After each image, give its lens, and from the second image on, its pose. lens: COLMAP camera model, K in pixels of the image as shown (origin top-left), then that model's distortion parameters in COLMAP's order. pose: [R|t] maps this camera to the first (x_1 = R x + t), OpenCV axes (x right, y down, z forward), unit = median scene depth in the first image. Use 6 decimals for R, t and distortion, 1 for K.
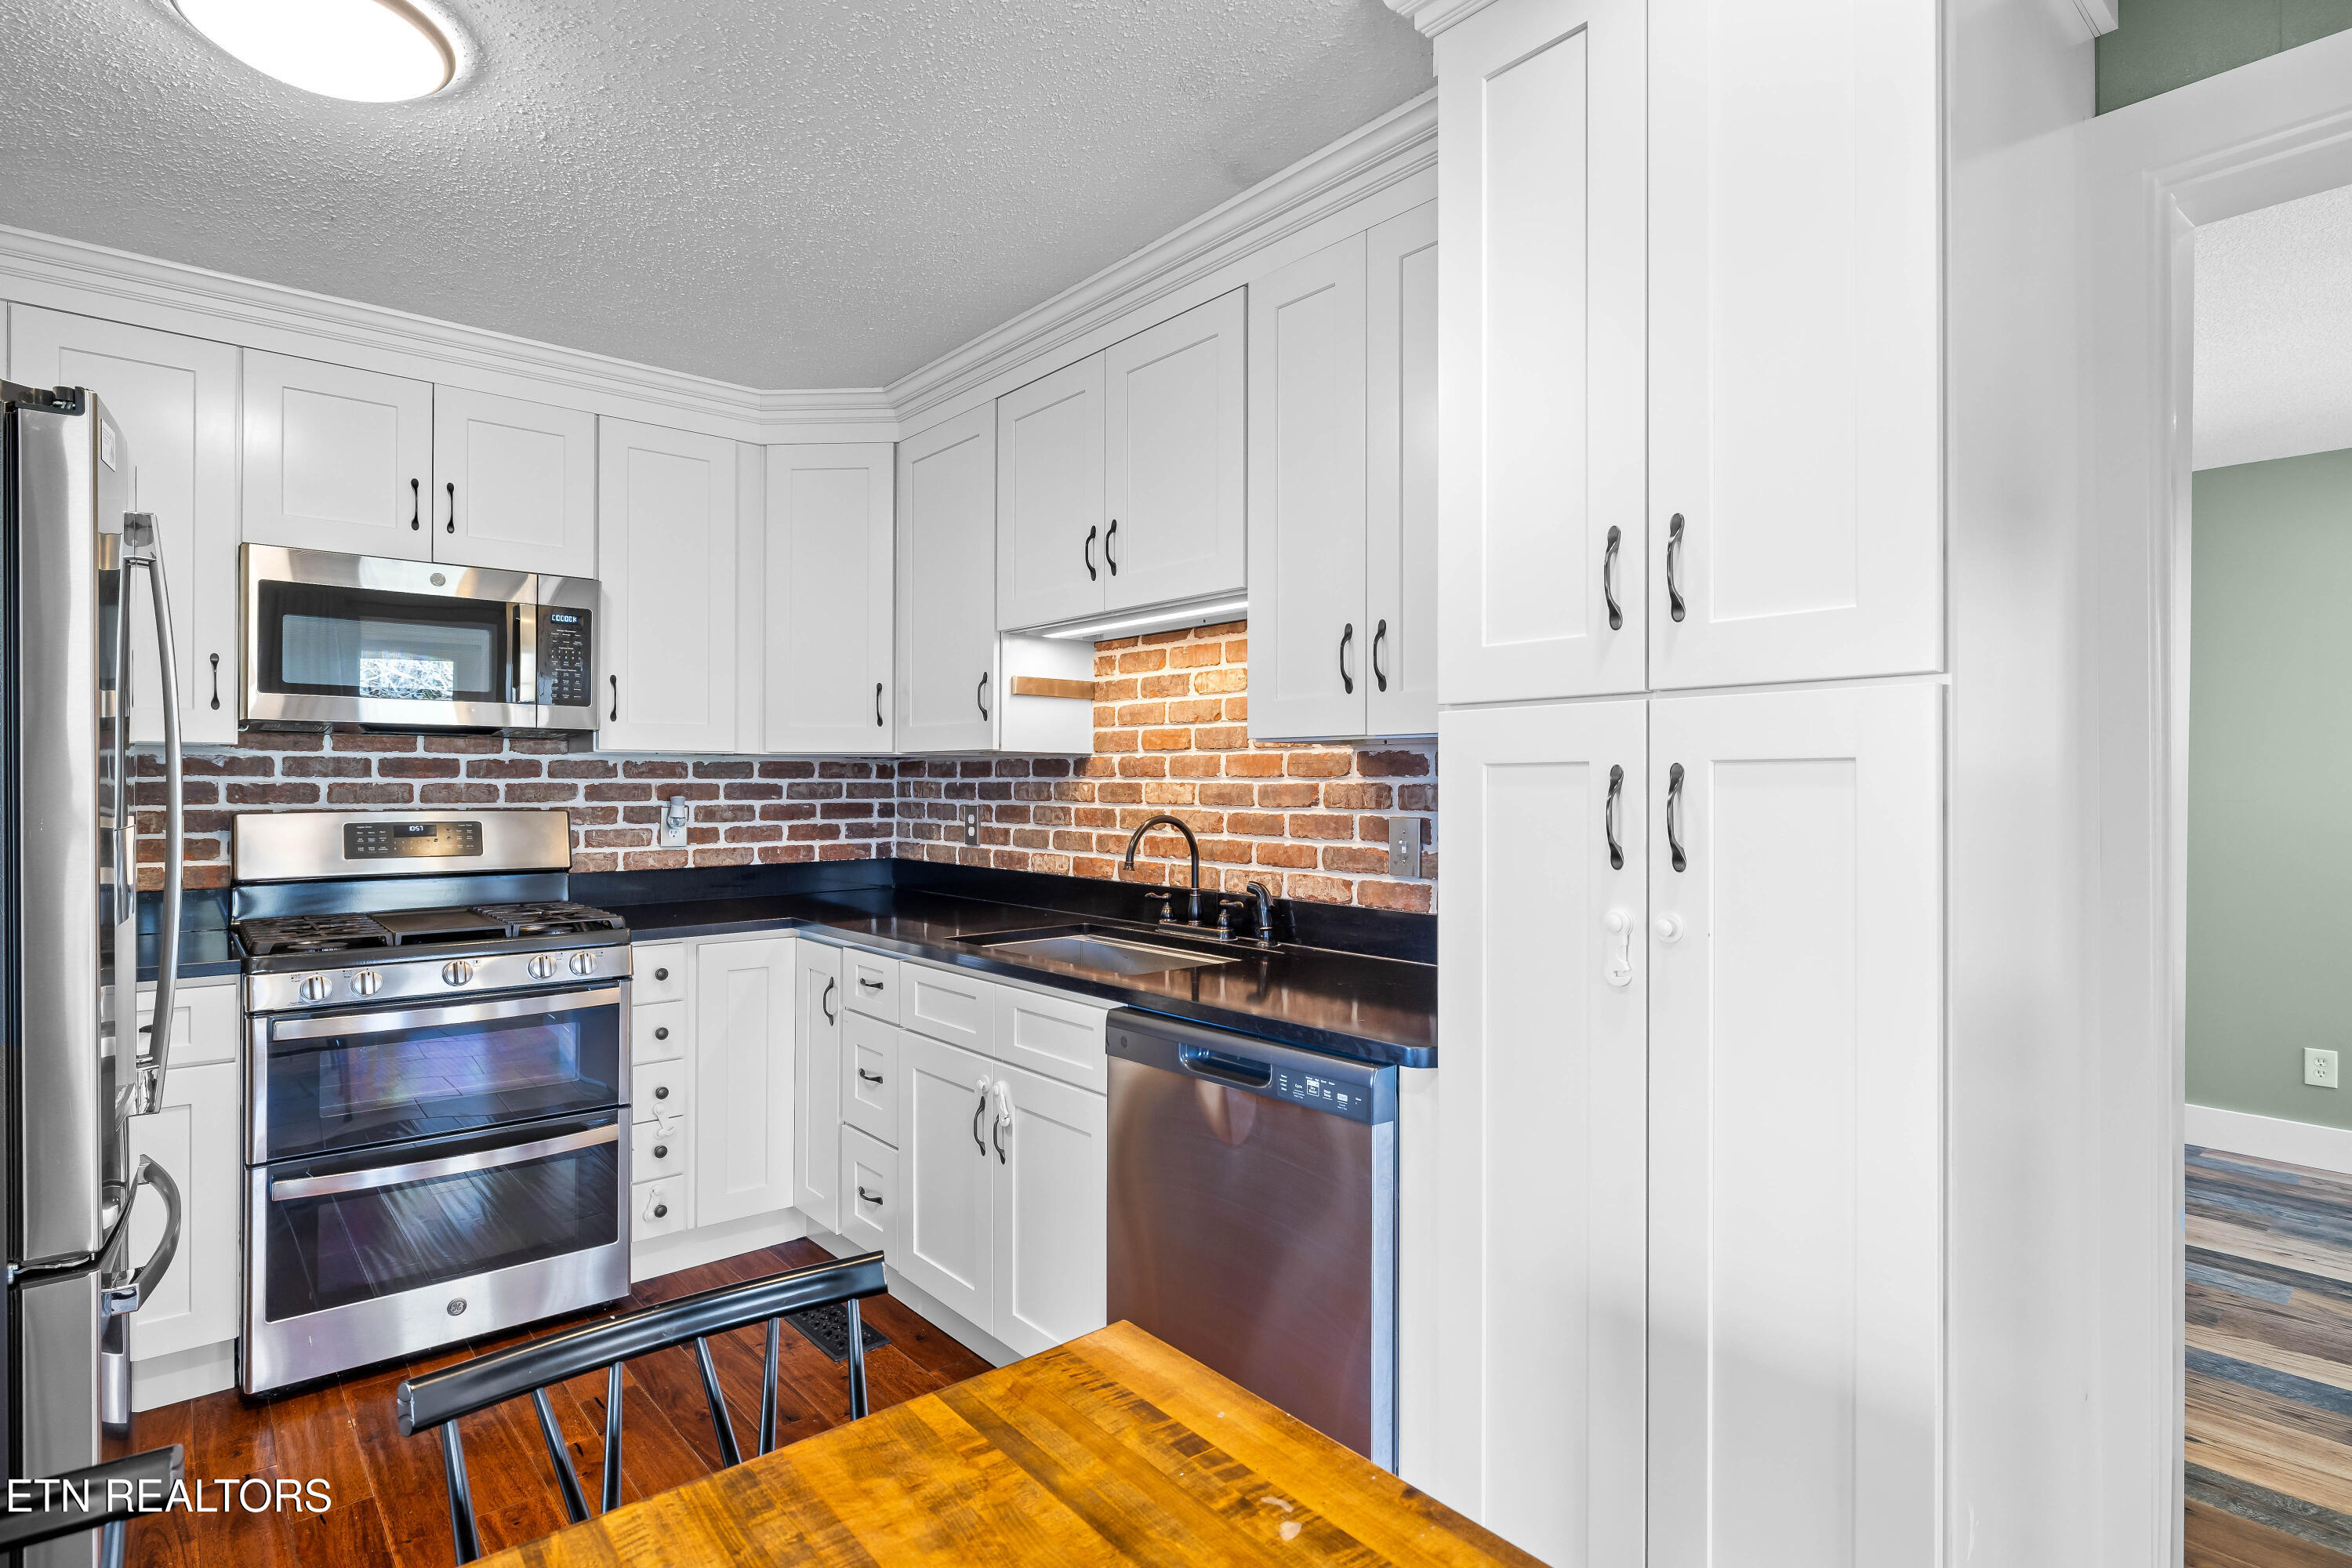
lens RADIAL K [[1215.7, 0, 1163.2], [0, 1215.7, 777.8], [0, 0, 1]] dist [0.003424, -0.001631]
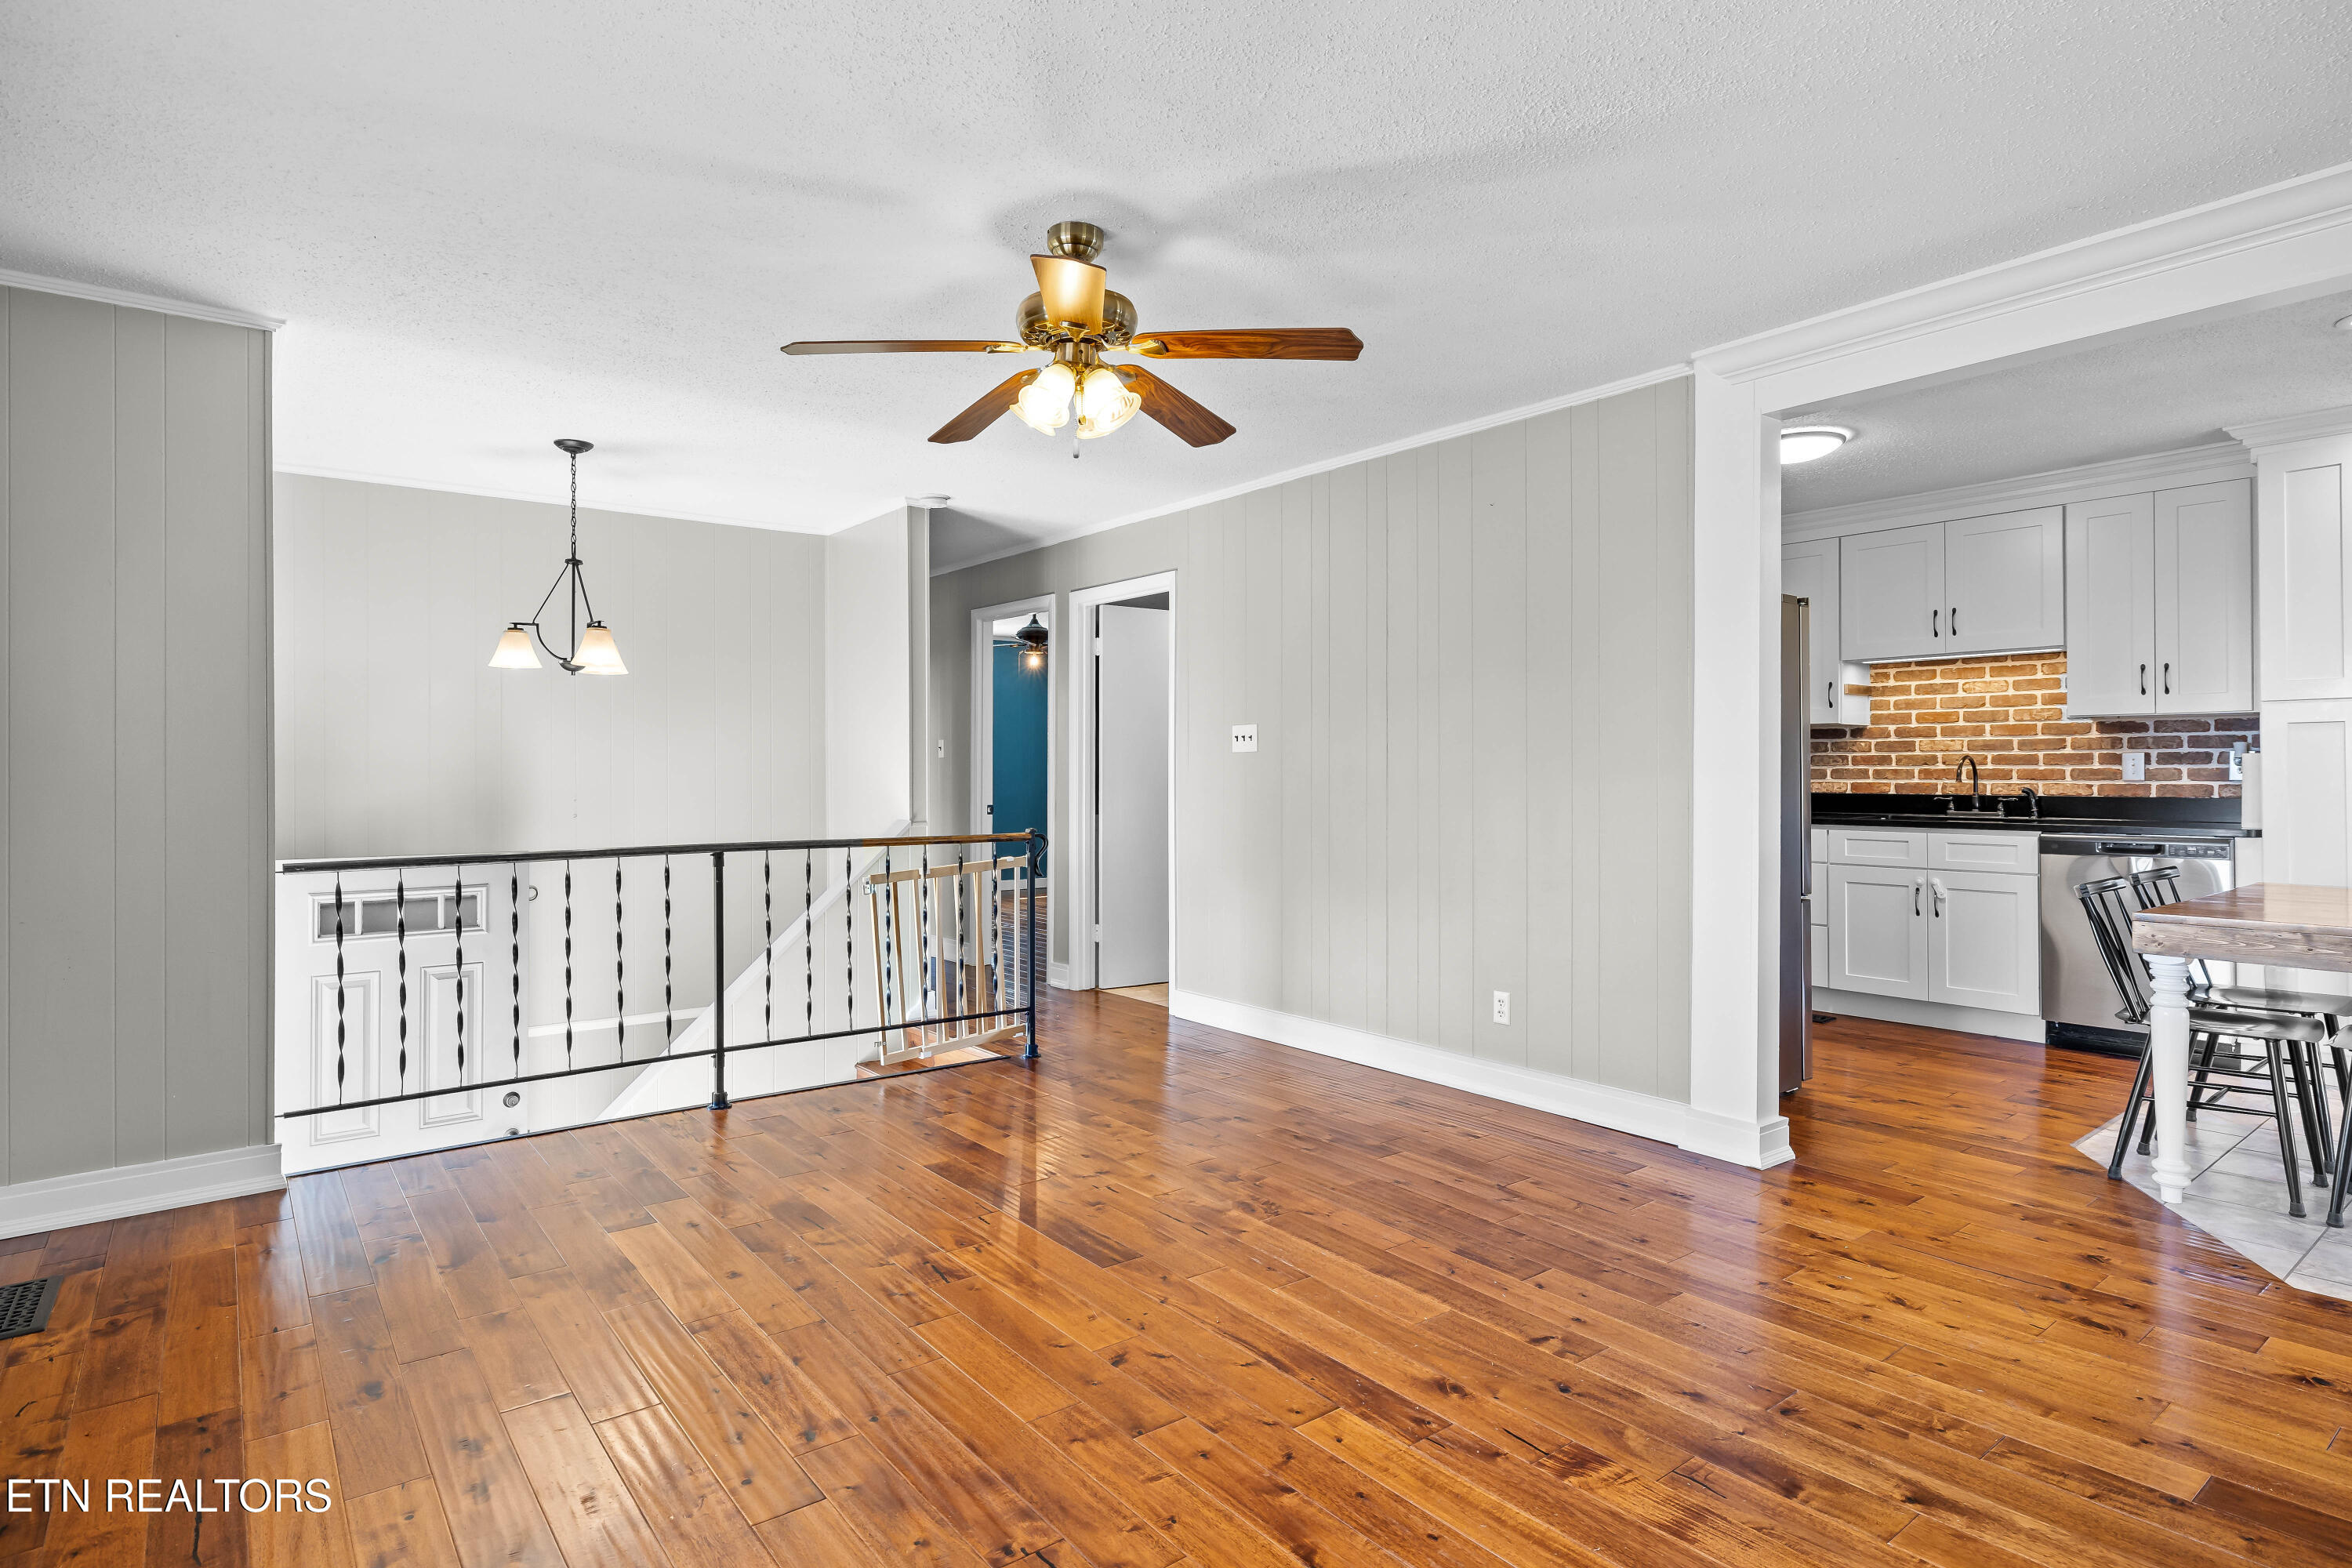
lens RADIAL K [[1215.7, 0, 1170.8], [0, 1215.7, 773.1], [0, 0, 1]] dist [0.003424, -0.001631]
pose [[0.999772, -0.001814, -0.021289, -1.233239], [0.001878, 0.999994, 0.003019, 0.051283], [0.021283, -0.003059, 0.999769, -0.989140]]
